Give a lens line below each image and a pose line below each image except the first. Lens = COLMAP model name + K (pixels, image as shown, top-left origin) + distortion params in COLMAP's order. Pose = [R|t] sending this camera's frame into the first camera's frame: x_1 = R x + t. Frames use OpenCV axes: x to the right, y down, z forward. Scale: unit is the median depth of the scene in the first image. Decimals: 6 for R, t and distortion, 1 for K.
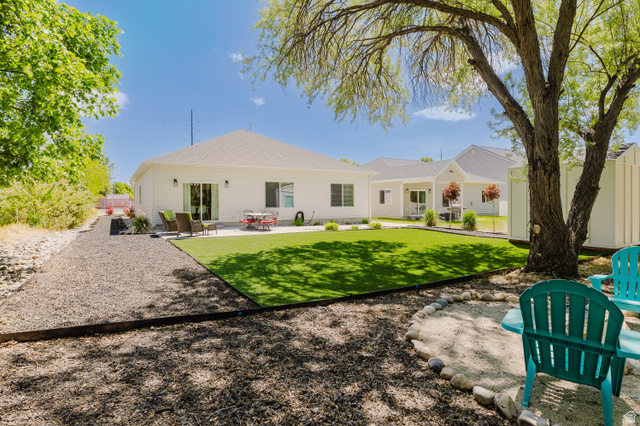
lens RADIAL K [[337.8, 0, 320.0], [0, 337.8, 213.0], [0, 0, 1]] dist [-0.000550, 0.000012]
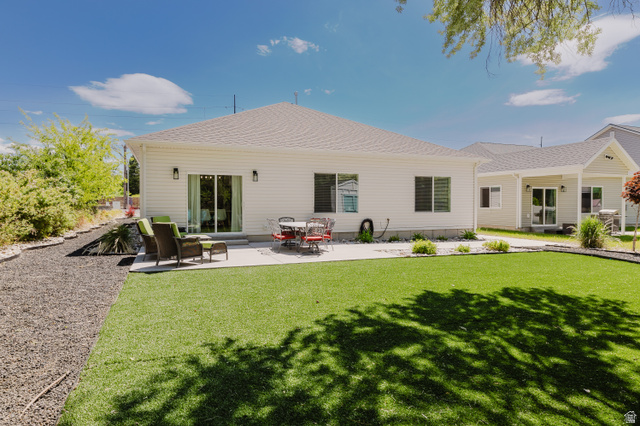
lens RADIAL K [[409.8, 0, 320.0], [0, 409.8, 213.0], [0, 0, 1]] dist [0.003165, 0.000814]
pose [[0.987971, 0.011121, -0.154241, -0.029248], [-0.012578, 0.999885, -0.008469, -0.008962], [0.154129, 0.010307, 0.987997, 0.224950]]
